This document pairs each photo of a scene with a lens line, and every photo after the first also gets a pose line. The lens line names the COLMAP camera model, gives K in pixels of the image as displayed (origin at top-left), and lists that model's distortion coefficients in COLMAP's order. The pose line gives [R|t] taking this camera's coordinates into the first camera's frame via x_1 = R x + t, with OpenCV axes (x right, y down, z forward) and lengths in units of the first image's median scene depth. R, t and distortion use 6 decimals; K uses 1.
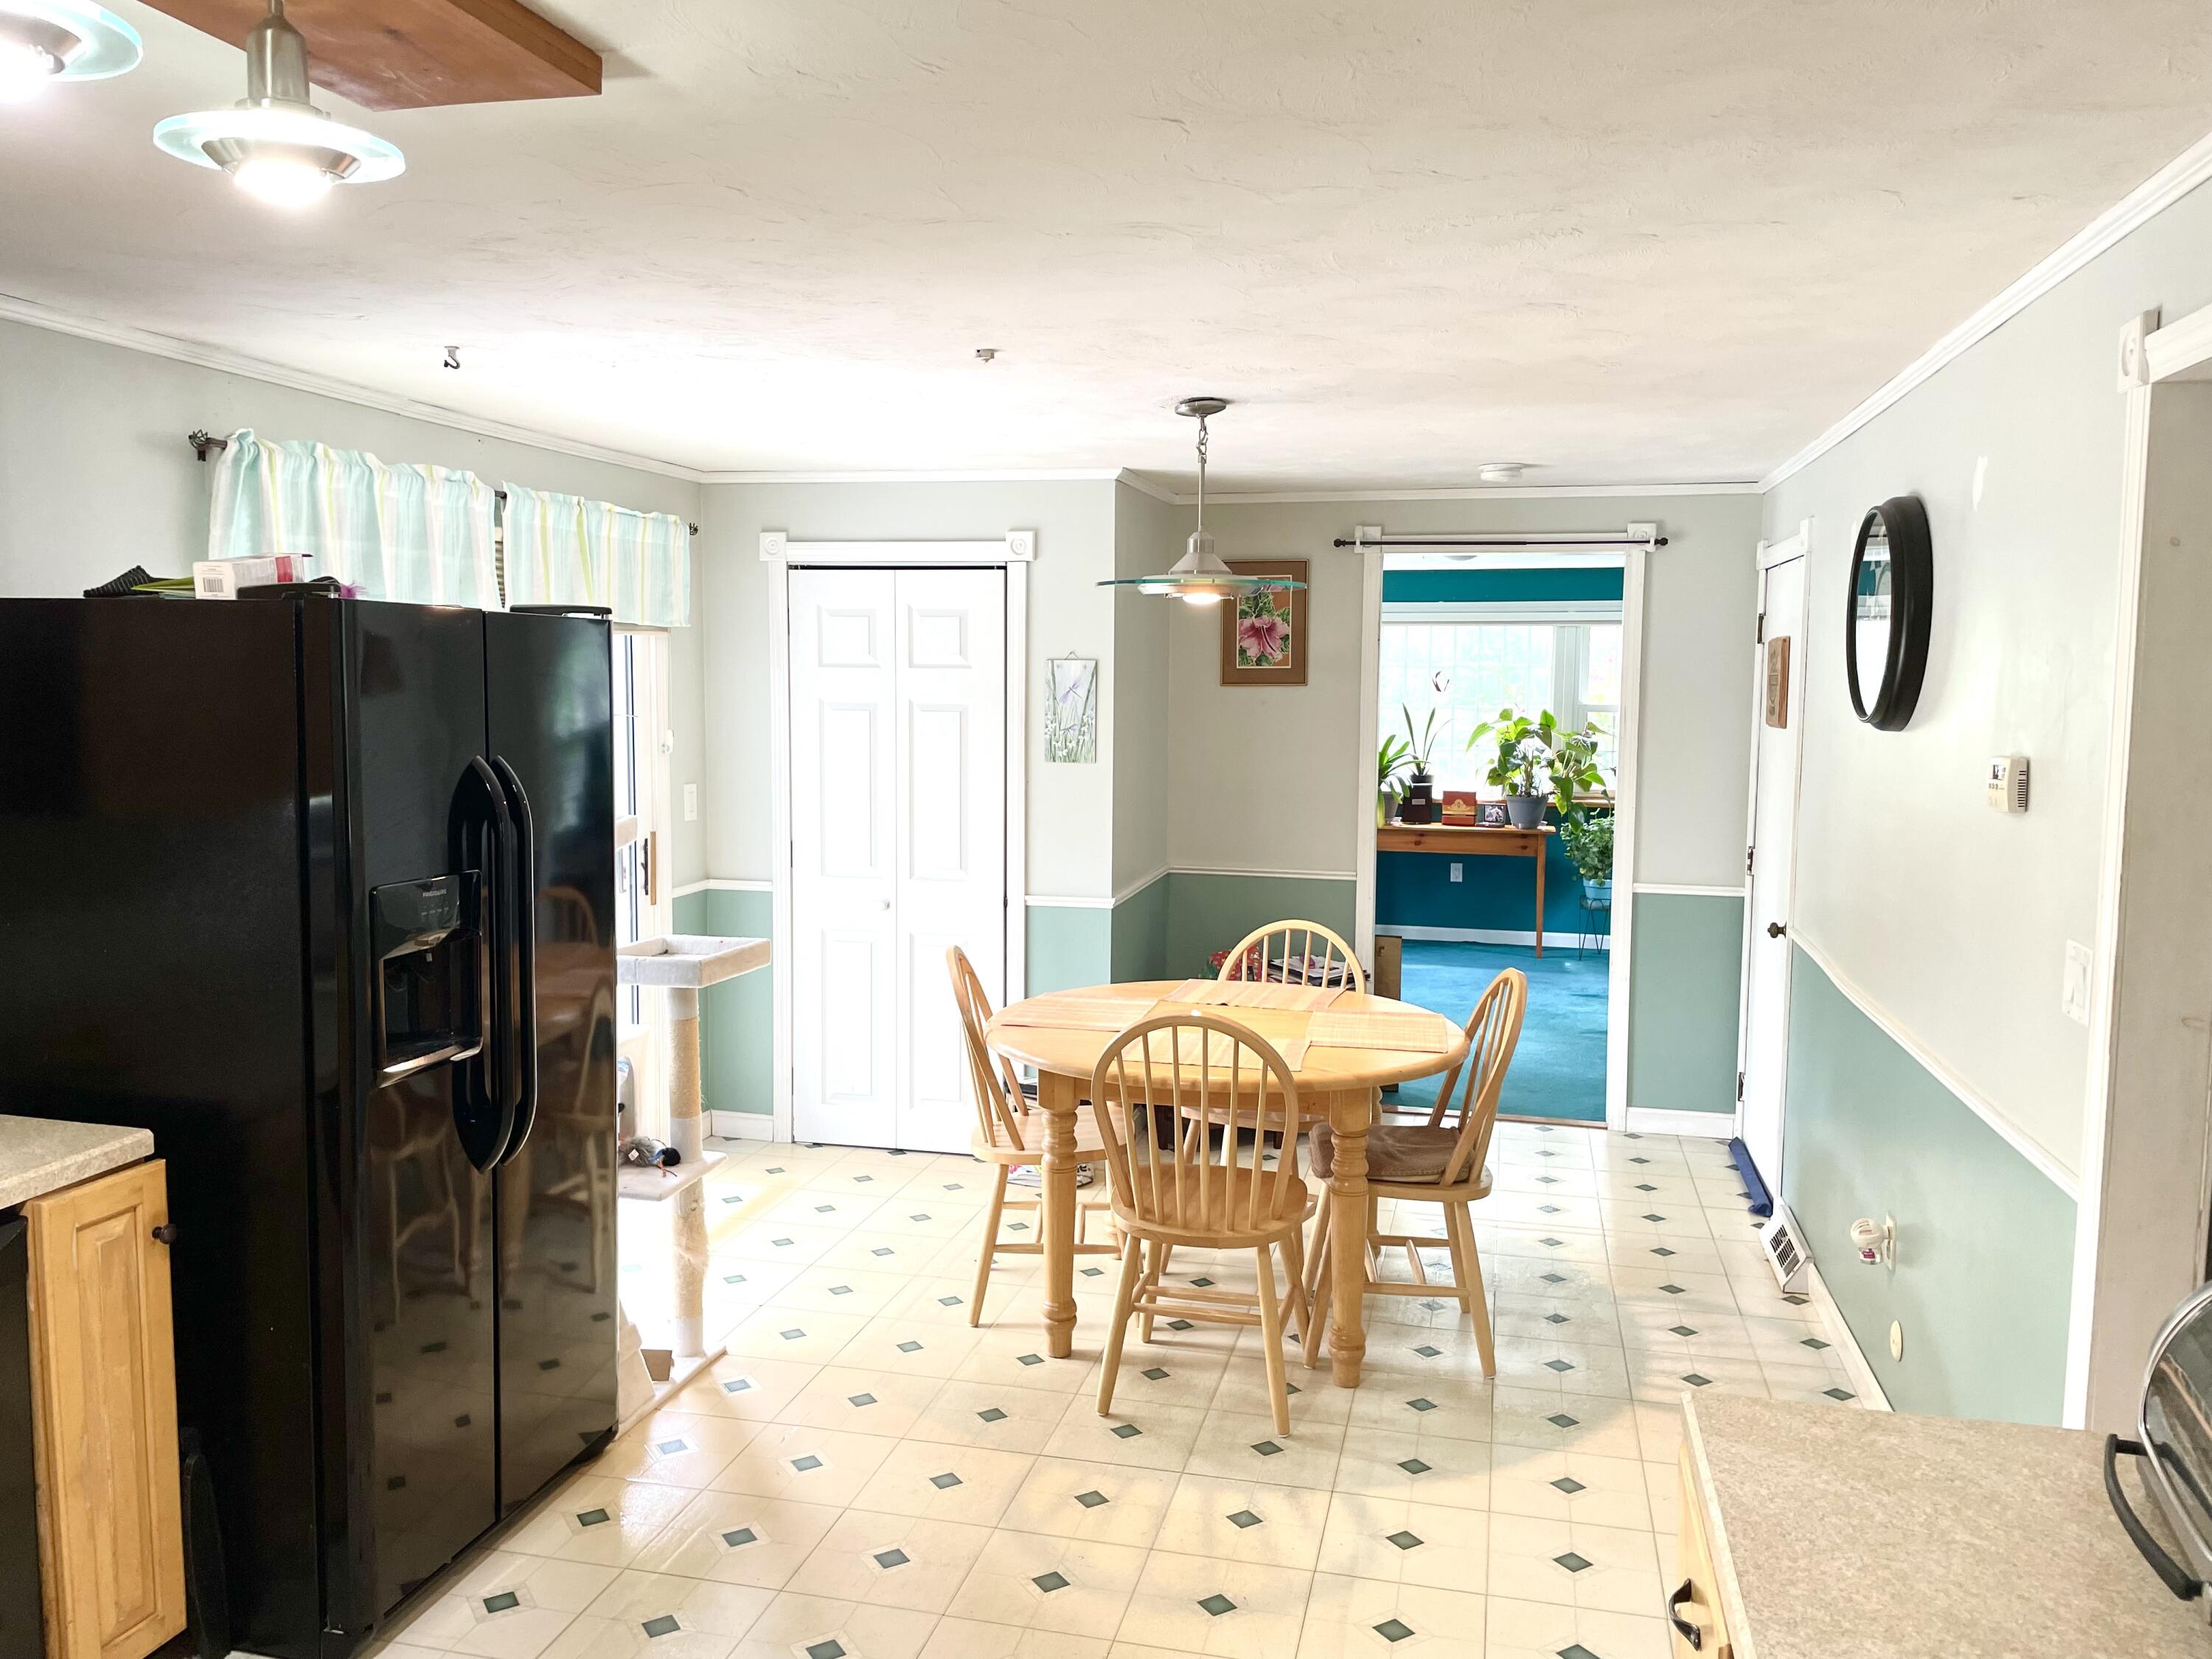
lens RADIAL K [[1664.2, 0, 1105.7], [0, 1664.2, 834.7], [0, 0, 1]] dist [0.109870, -0.120077]
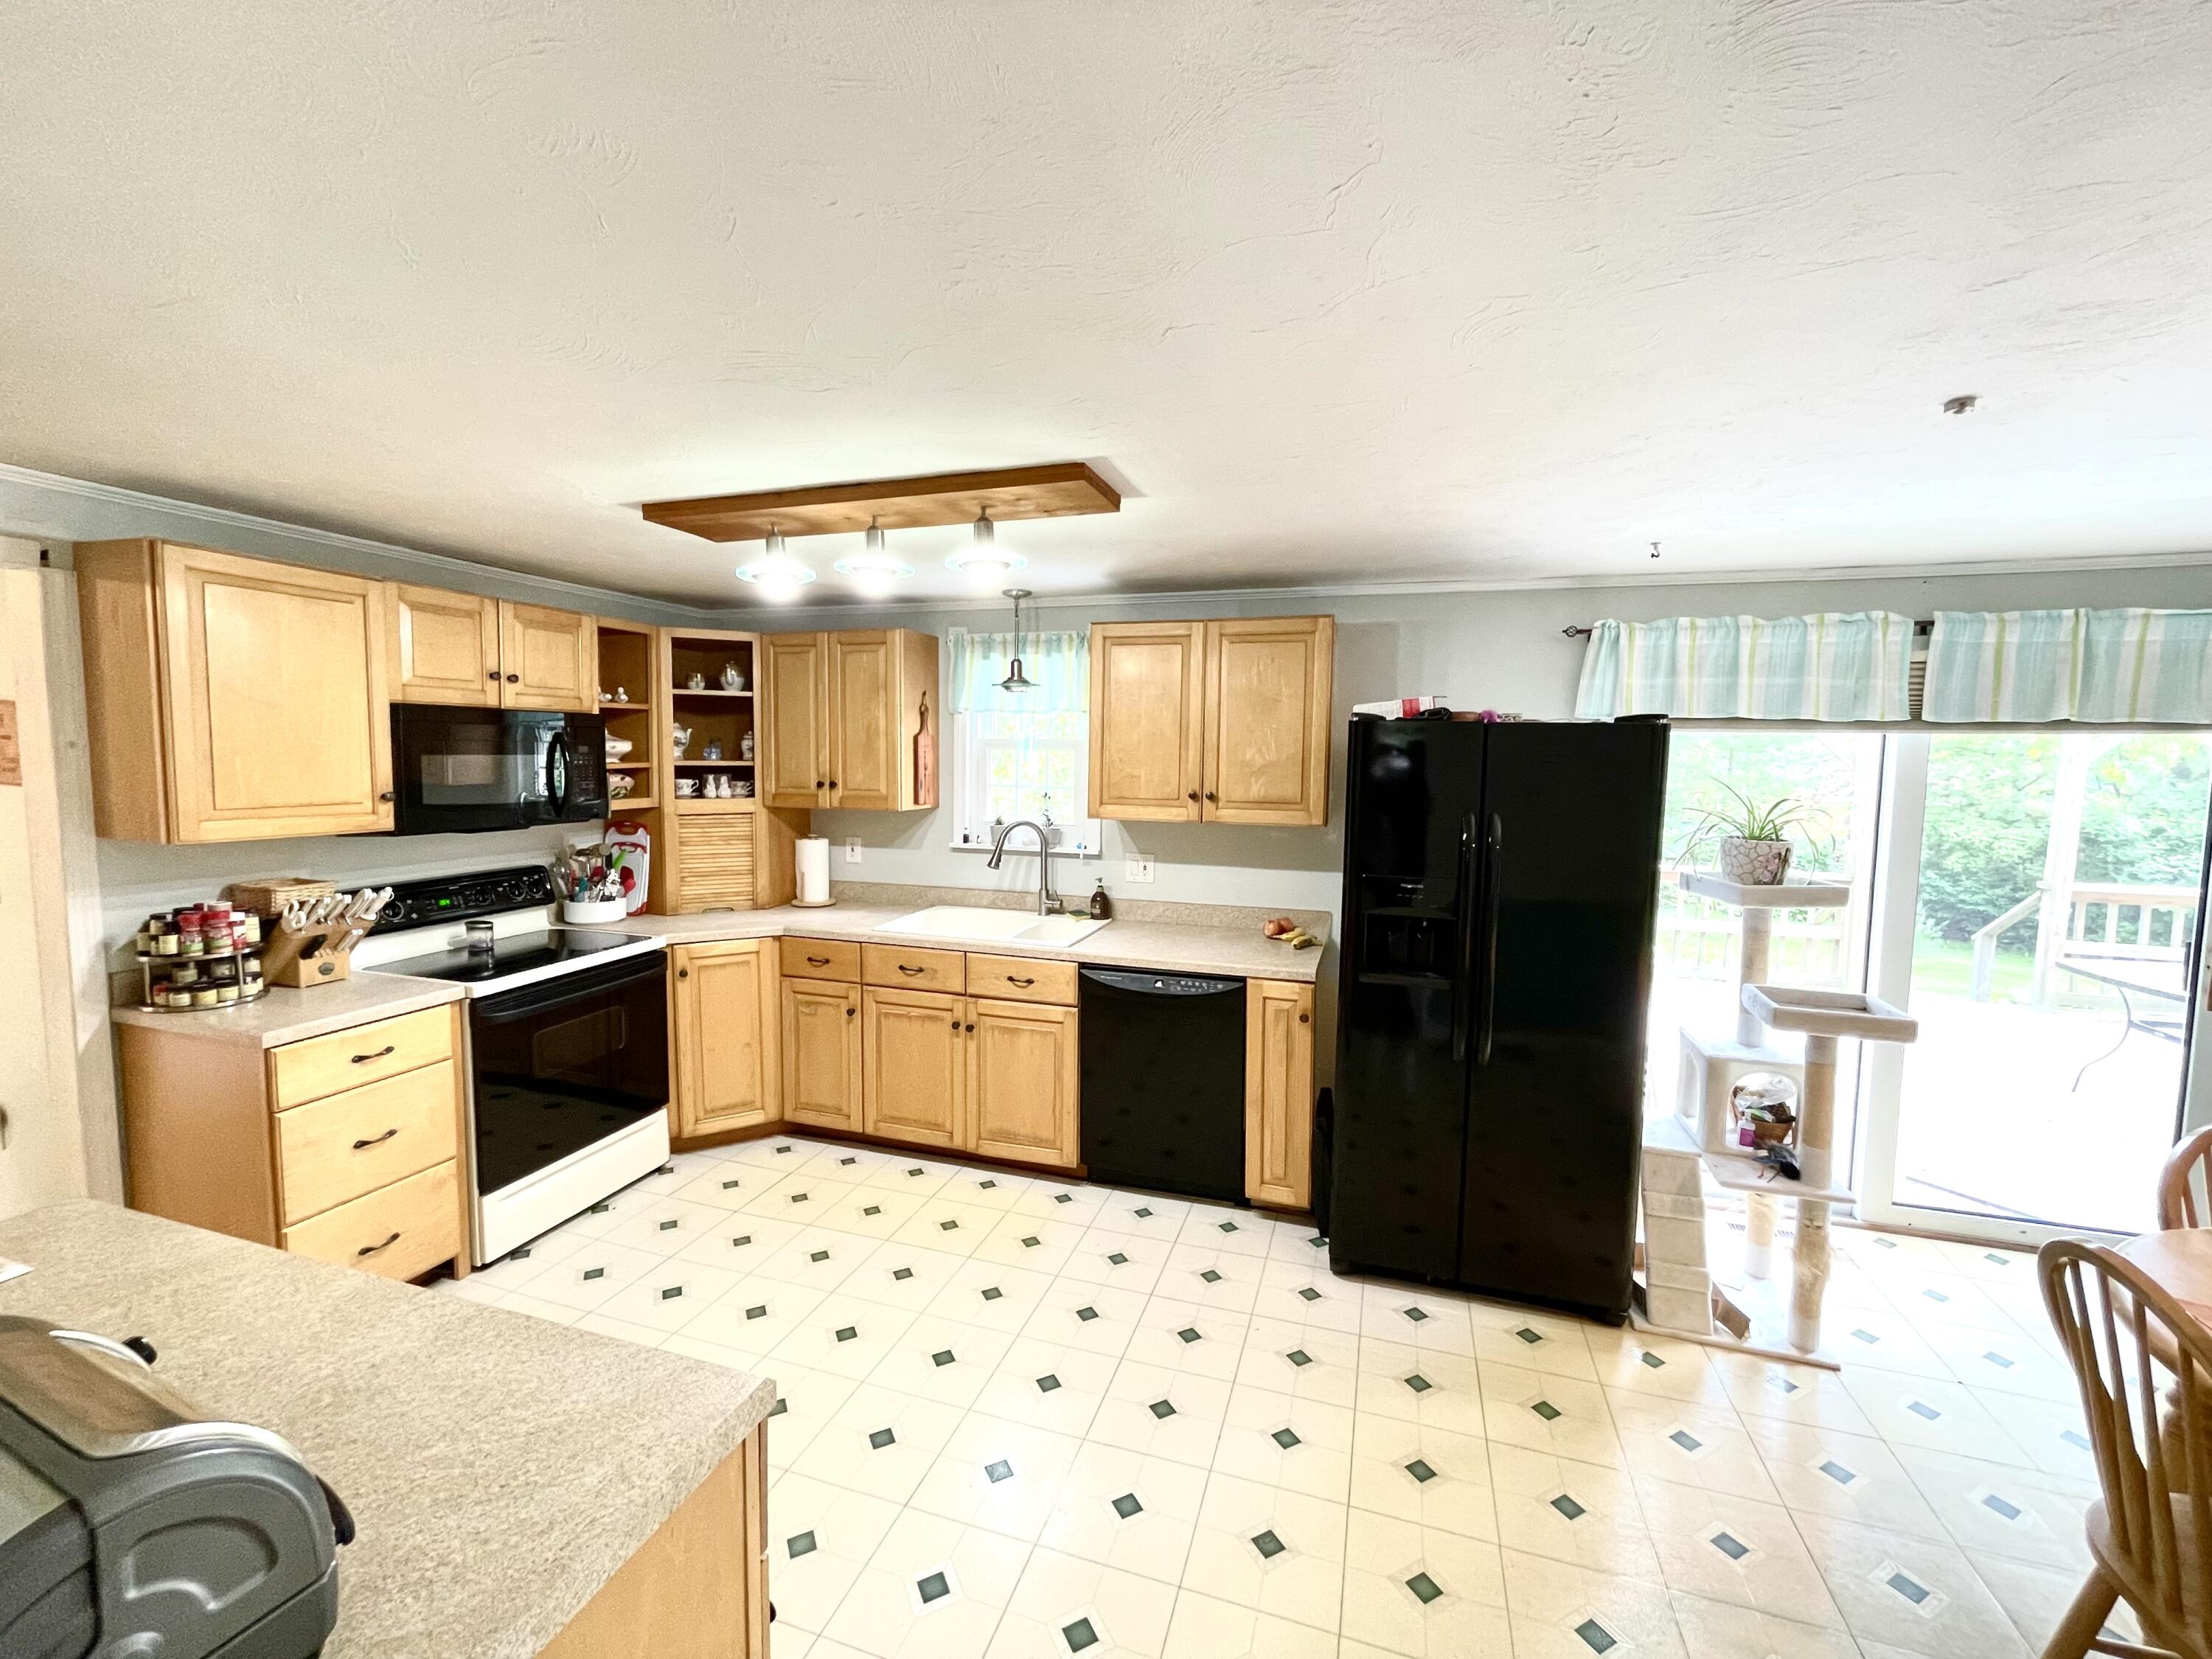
lens RADIAL K [[900.8, 0, 1107.6], [0, 900.8, 824.0], [0, 0, 1]] dist [-0.002413, -0.000222]
pose [[-0.068579, 0.069892, -0.995194, 0.387334], [-0.111256, 0.990785, 0.077249, -0.046470], [0.991423, 0.116019, -0.060171, 0.526086]]
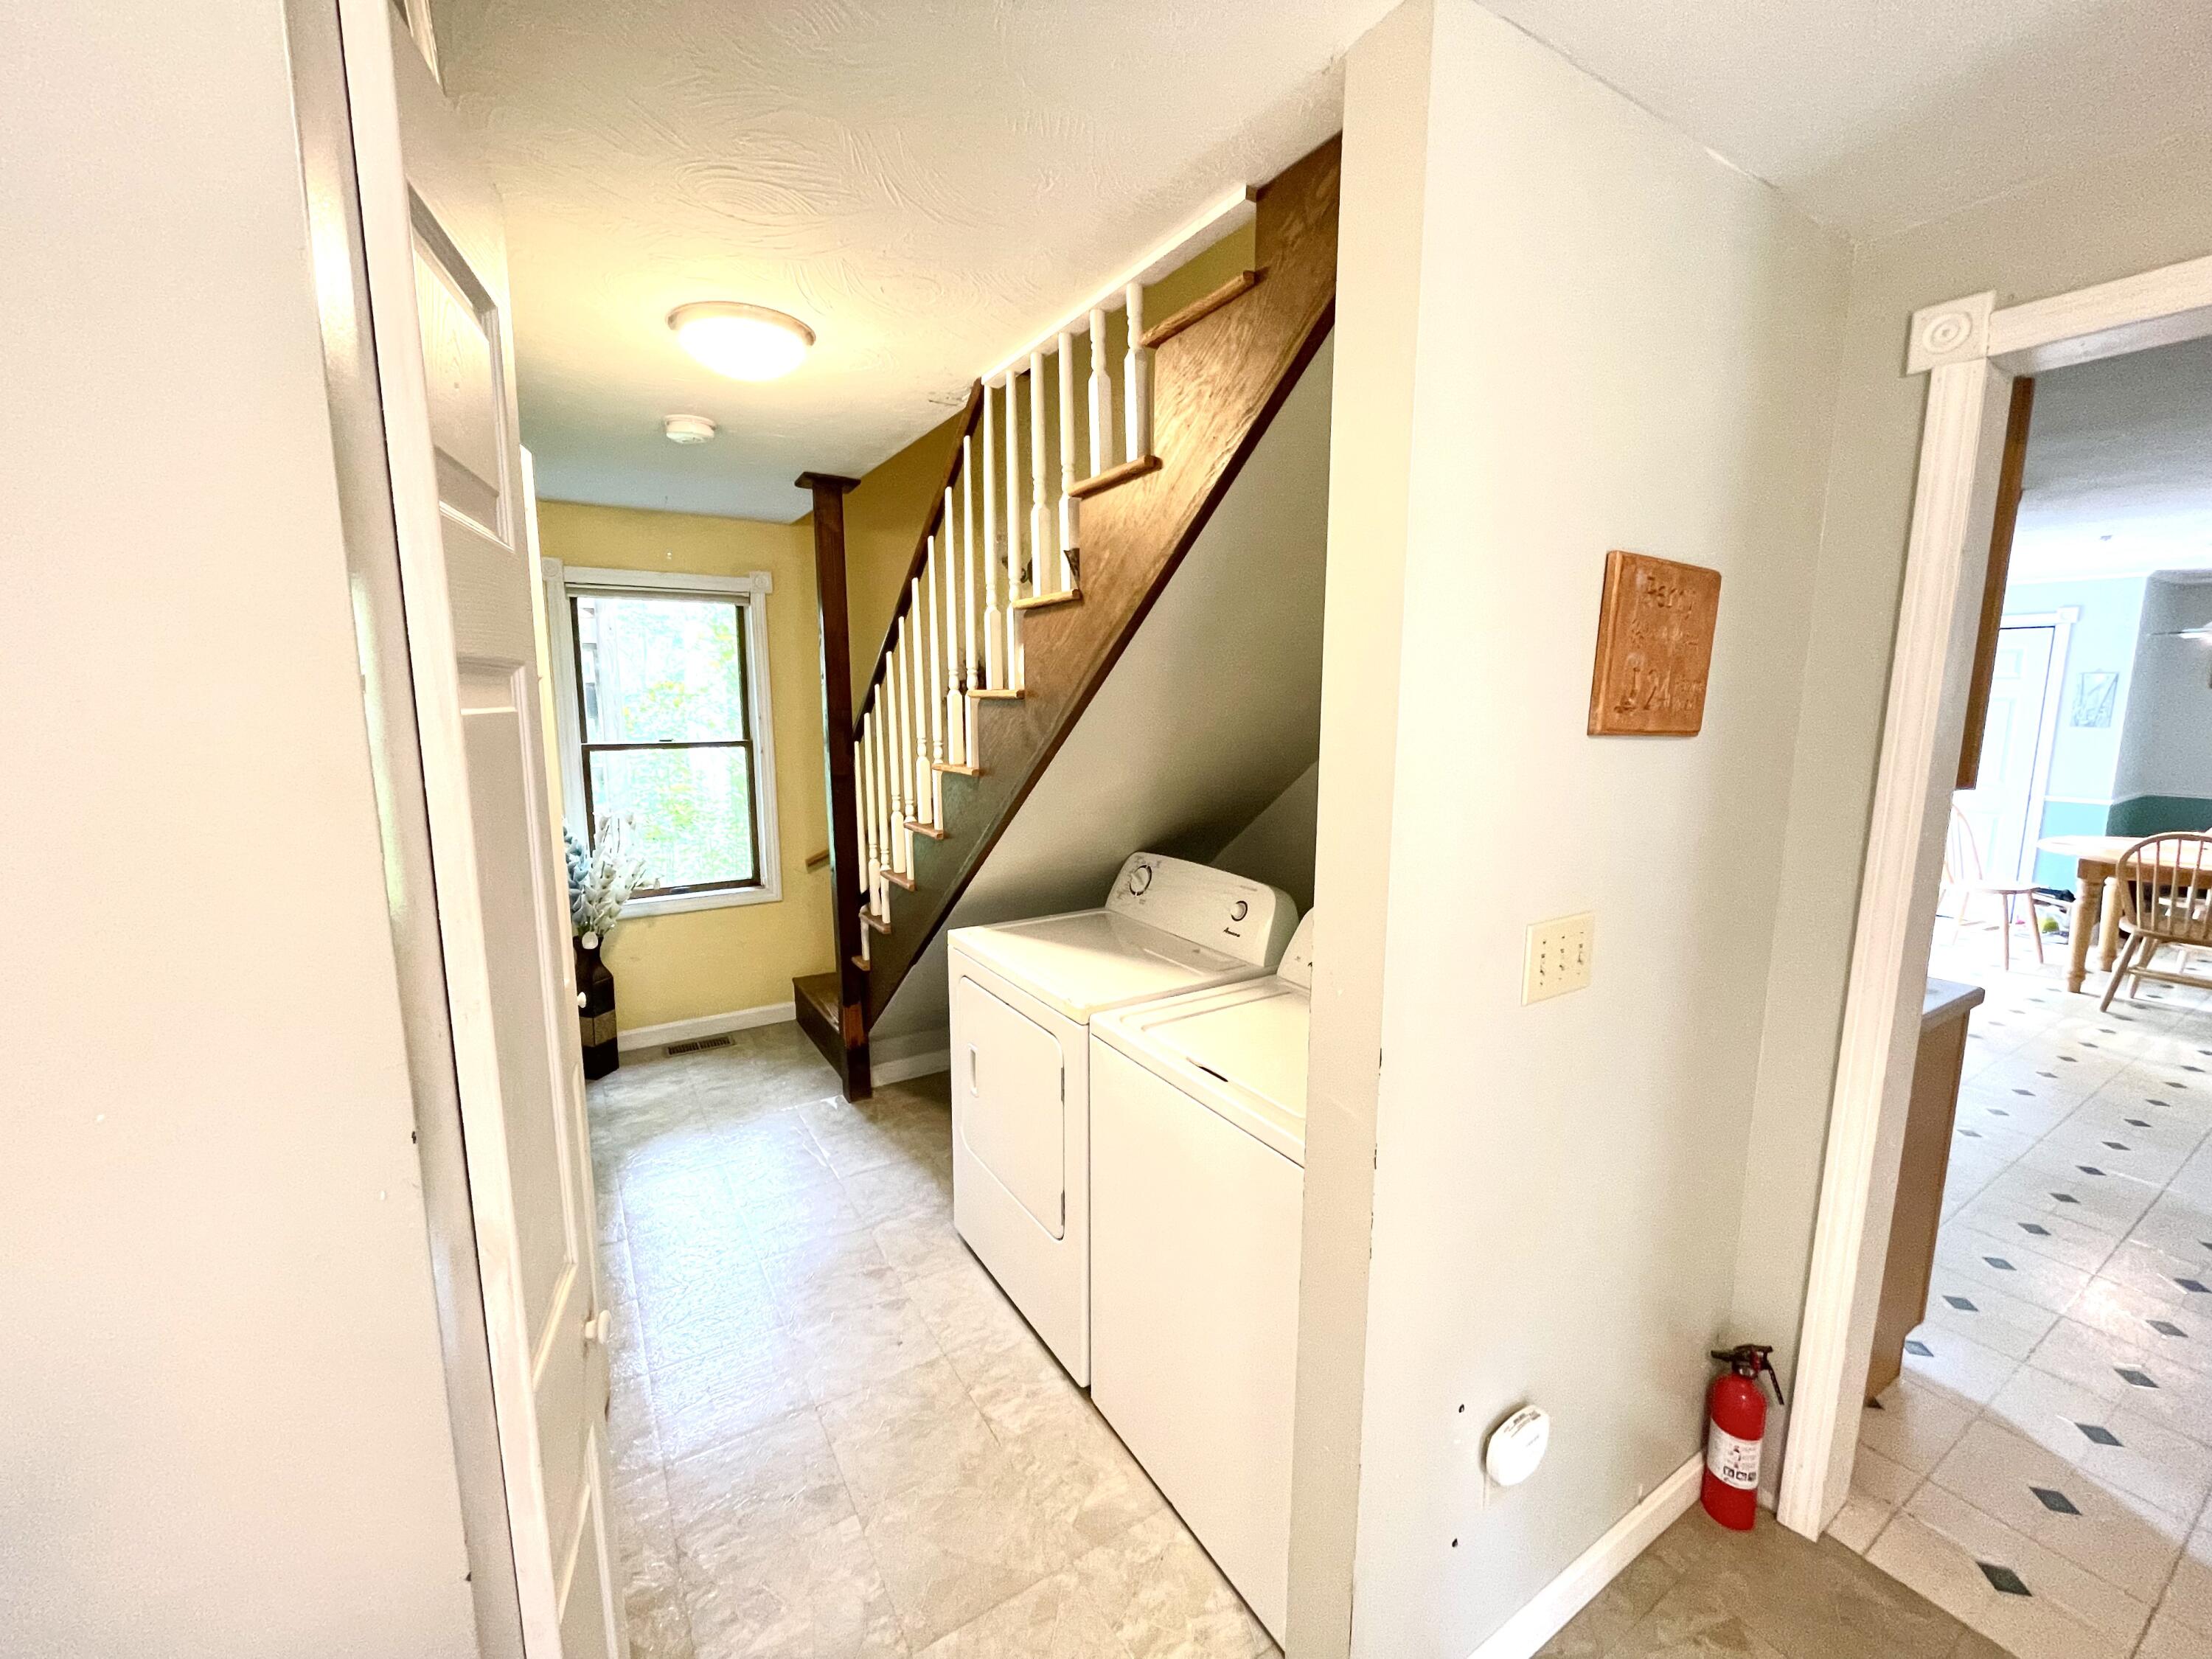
lens RADIAL K [[900.8, 0, 1107.6], [0, 900.8, 824.0], [0, 0, 1]] dist [-0.002413, -0.000222]
pose [[0.713063, 0.099280, -0.694035, -0.125253], [-0.065103, 0.995022, 0.075448, 0.079754], [0.698071, -0.008615, 0.715977, -0.674034]]
